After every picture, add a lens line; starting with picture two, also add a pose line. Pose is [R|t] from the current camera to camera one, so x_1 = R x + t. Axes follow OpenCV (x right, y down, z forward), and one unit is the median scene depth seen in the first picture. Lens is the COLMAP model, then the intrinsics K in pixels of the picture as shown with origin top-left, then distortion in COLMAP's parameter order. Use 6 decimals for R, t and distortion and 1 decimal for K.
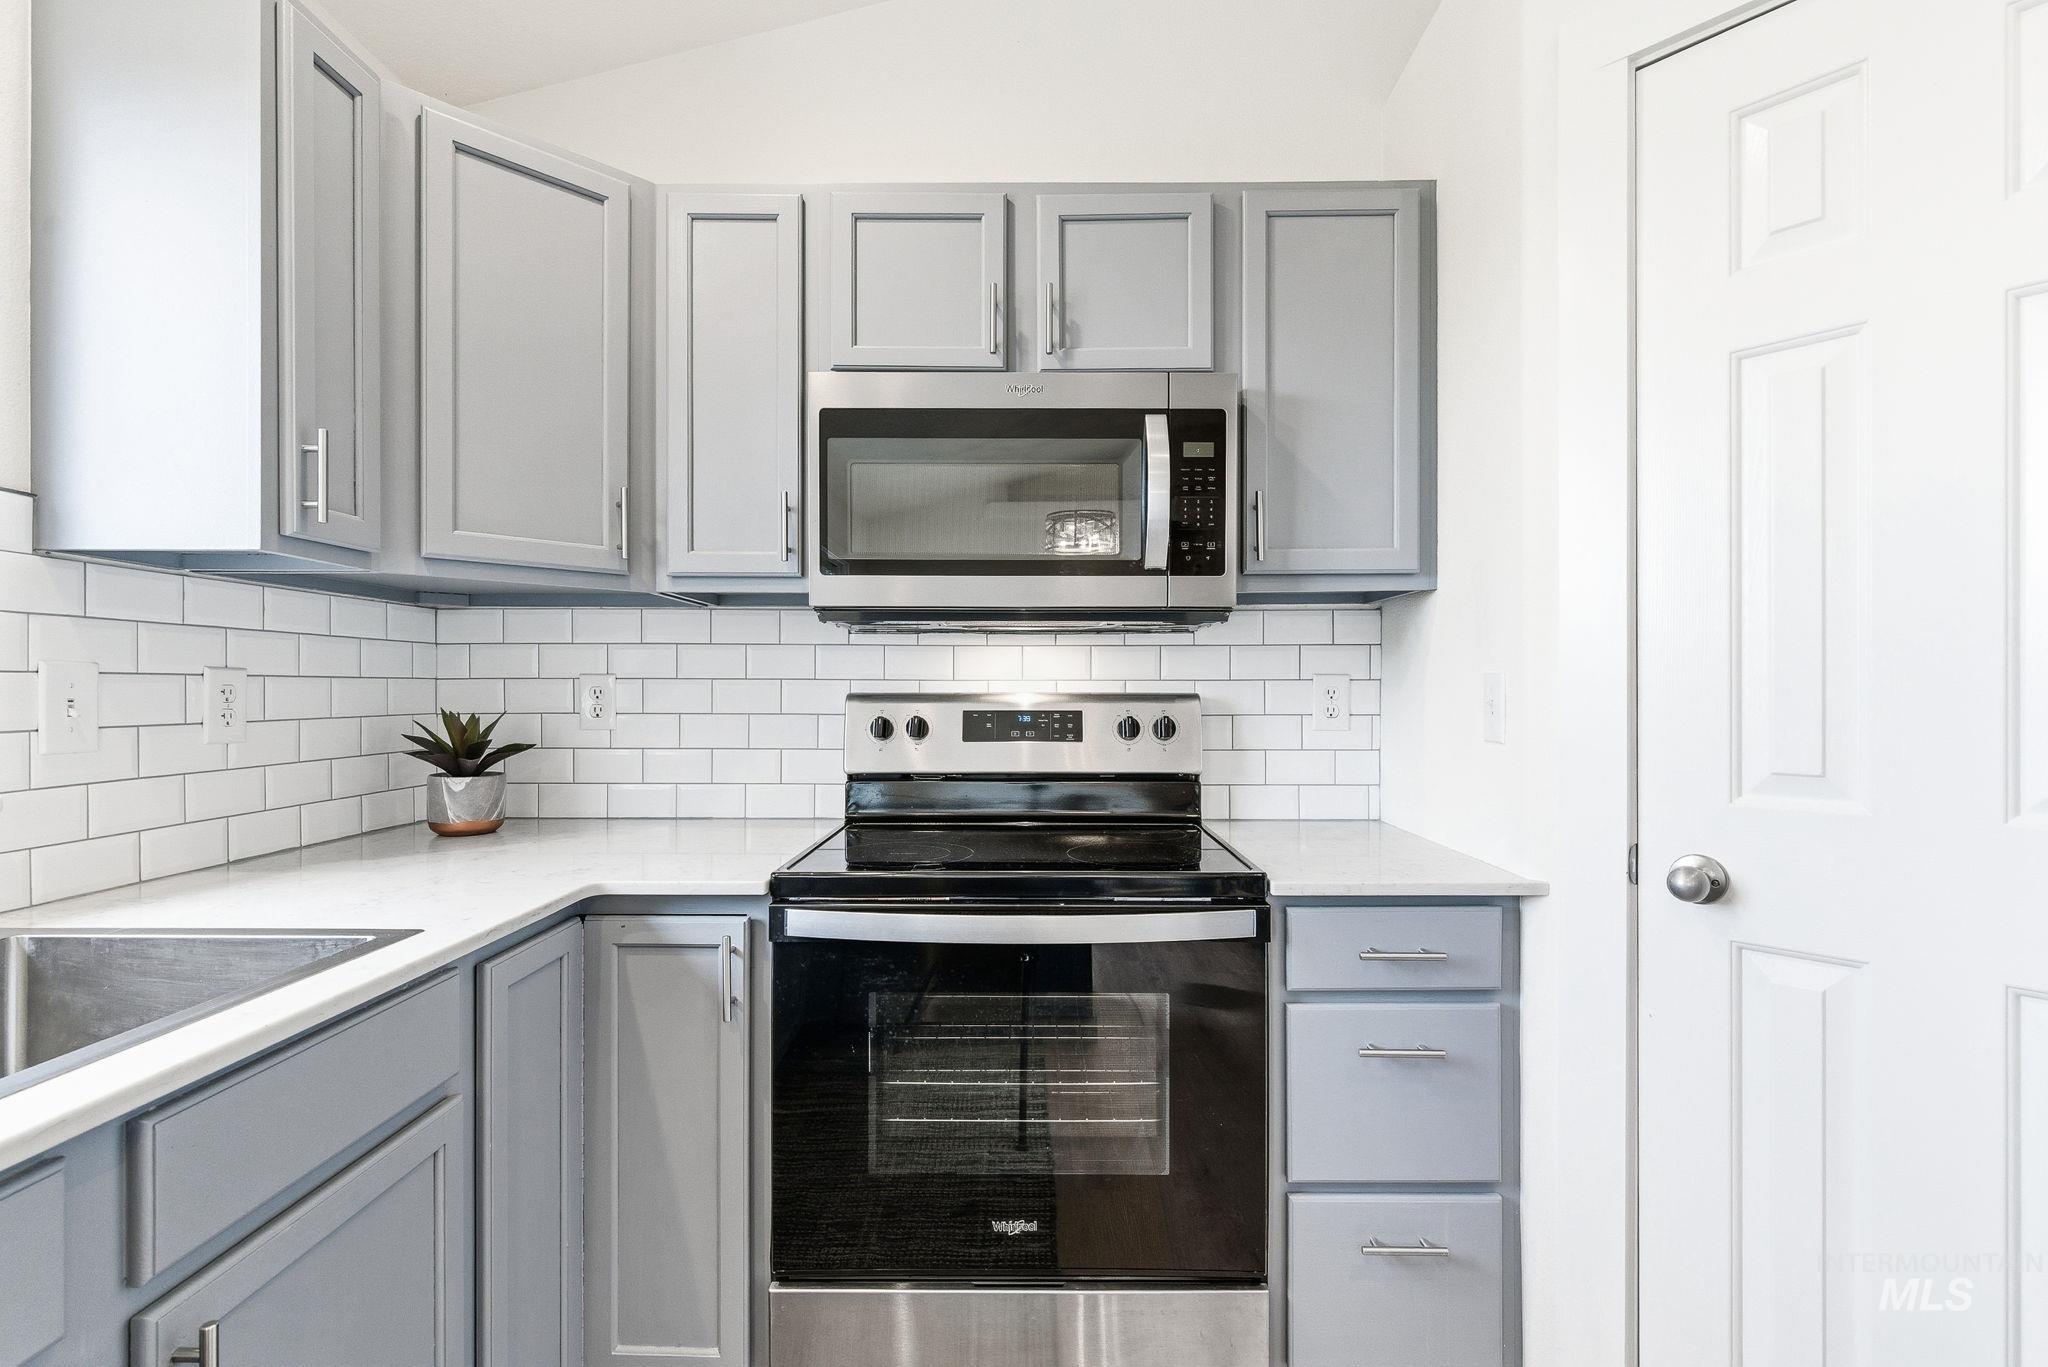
lens RADIAL K [[939.6, 0, 1026.3], [0, 939.6, 688.9], [0, 0, 1]] dist [0.010419, -0.000041]
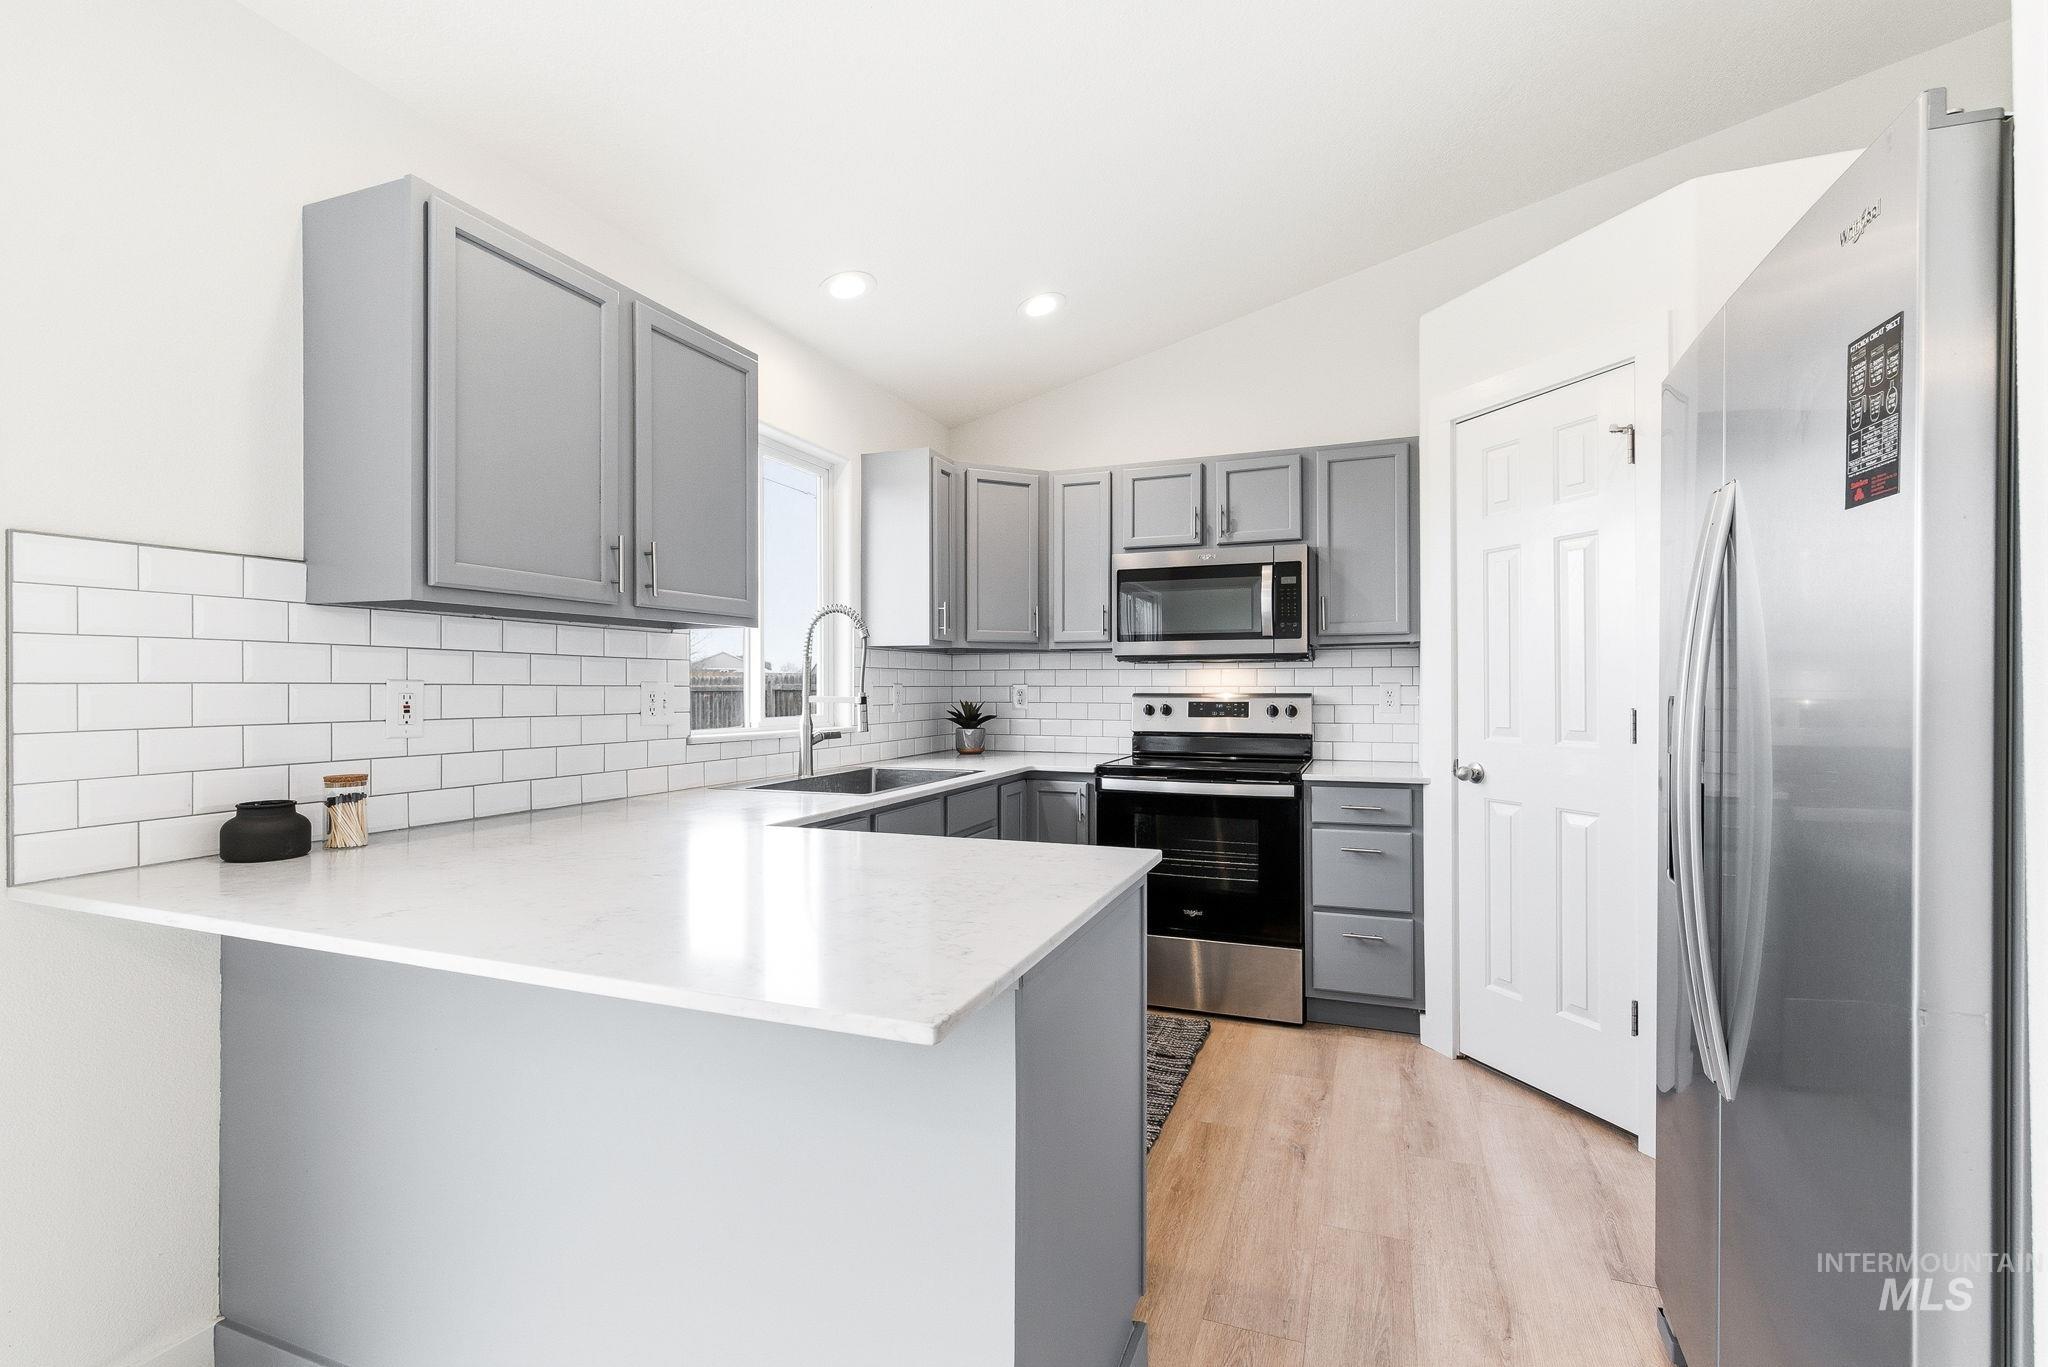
lens RADIAL K [[921.0, 0, 1027.3], [0, 921.0, 687.0], [0, 0, 1]] dist [0.000375, 0.000134]
pose [[0.937081, -0.001953, -0.349107, 0.341598], [0.002041, 0.999998, -0.000118, -0.010416], [0.349107, -0.000602, 0.937083, -1.125981]]
